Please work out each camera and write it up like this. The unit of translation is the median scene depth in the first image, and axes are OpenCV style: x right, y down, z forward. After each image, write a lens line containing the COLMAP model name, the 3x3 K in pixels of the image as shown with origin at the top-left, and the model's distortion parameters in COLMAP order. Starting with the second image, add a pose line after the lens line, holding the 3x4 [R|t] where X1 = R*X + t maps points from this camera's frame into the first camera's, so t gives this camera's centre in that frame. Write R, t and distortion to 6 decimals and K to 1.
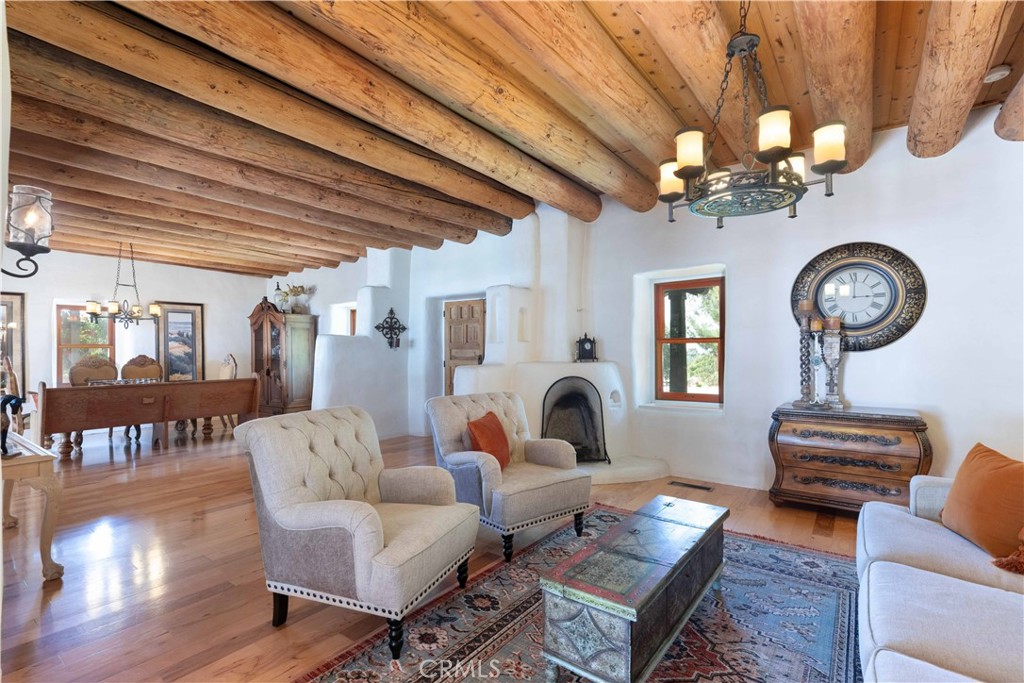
lens RADIAL K [[476.4, 0, 495.7], [0, 476.4, 352.4], [0, 0, 1]] dist [-0.001501, -0.000463]
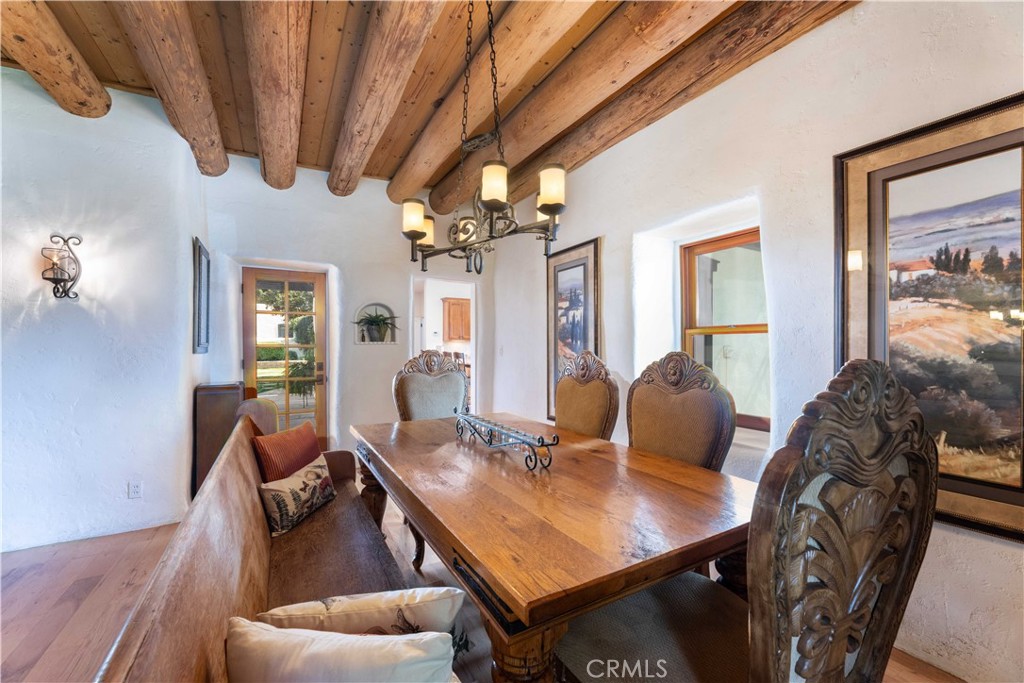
lens RADIAL K [[417.0, 0, 505.6], [0, 417.0, 346.3], [0, 0, 1]] dist [0.002454, 0.000101]
pose [[-0.399293, 0.011438, -0.916752, -0.554067], [0.002225, 0.999931, 0.011507, -0.002888], [0.916821, 0.002555, -0.399291, 1.217081]]
